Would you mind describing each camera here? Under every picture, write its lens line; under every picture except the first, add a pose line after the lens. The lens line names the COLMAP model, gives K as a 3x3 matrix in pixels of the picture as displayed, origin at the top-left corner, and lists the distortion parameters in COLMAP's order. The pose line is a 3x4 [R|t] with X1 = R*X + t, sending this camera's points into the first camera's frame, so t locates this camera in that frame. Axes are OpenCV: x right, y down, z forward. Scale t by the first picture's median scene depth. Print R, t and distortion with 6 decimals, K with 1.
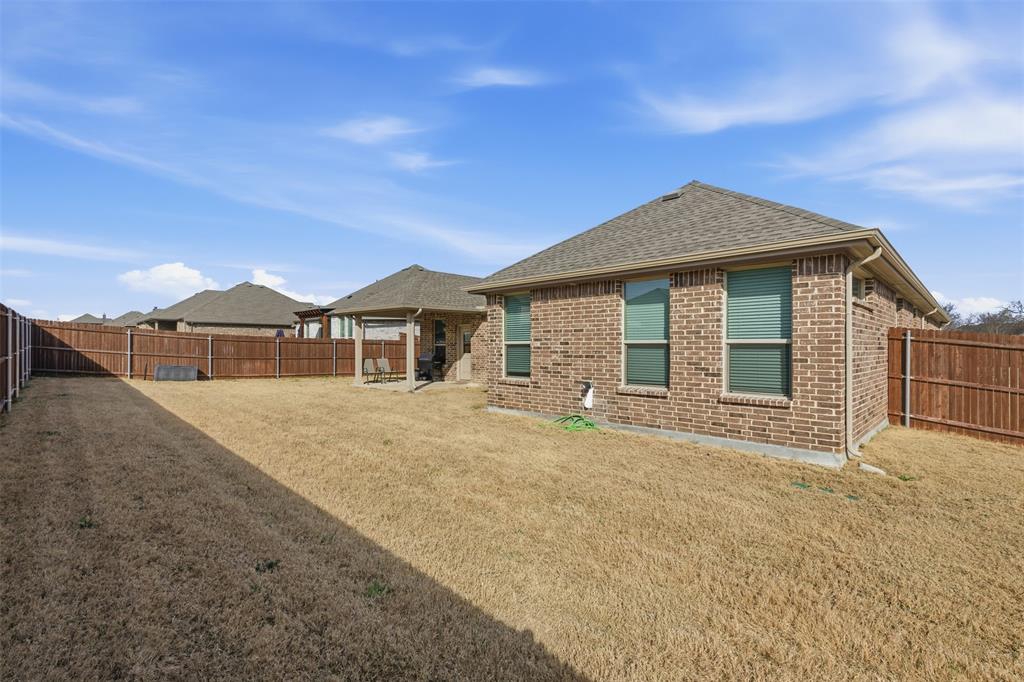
lens RADIAL K [[461.8, 0, 506.8], [0, 461.8, 344.6], [0, 0, 1]] dist [-0.002155, 0.001573]
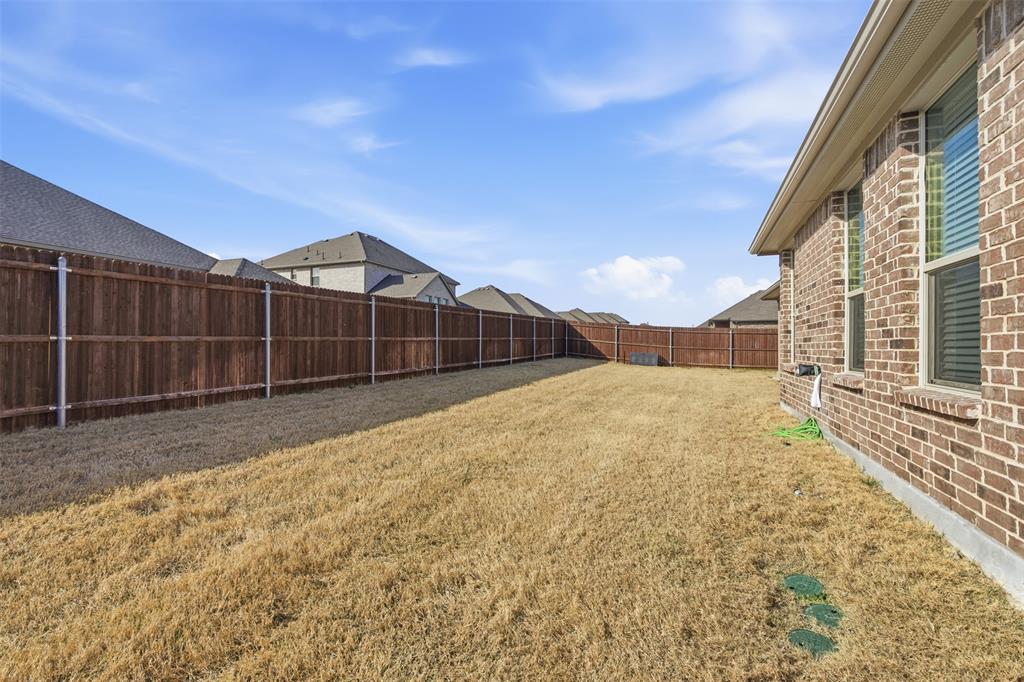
lens RADIAL K [[461.8, 0, 506.9], [0, 461.8, 343.7], [0, 0, 1]] dist [-0.002155, 0.001573]
pose [[0.390670, -0.003524, -0.920524, 0.276254], [-0.001516, 0.999989, -0.004471, 0.025946], [0.920530, 0.003142, 0.390660, 0.173348]]
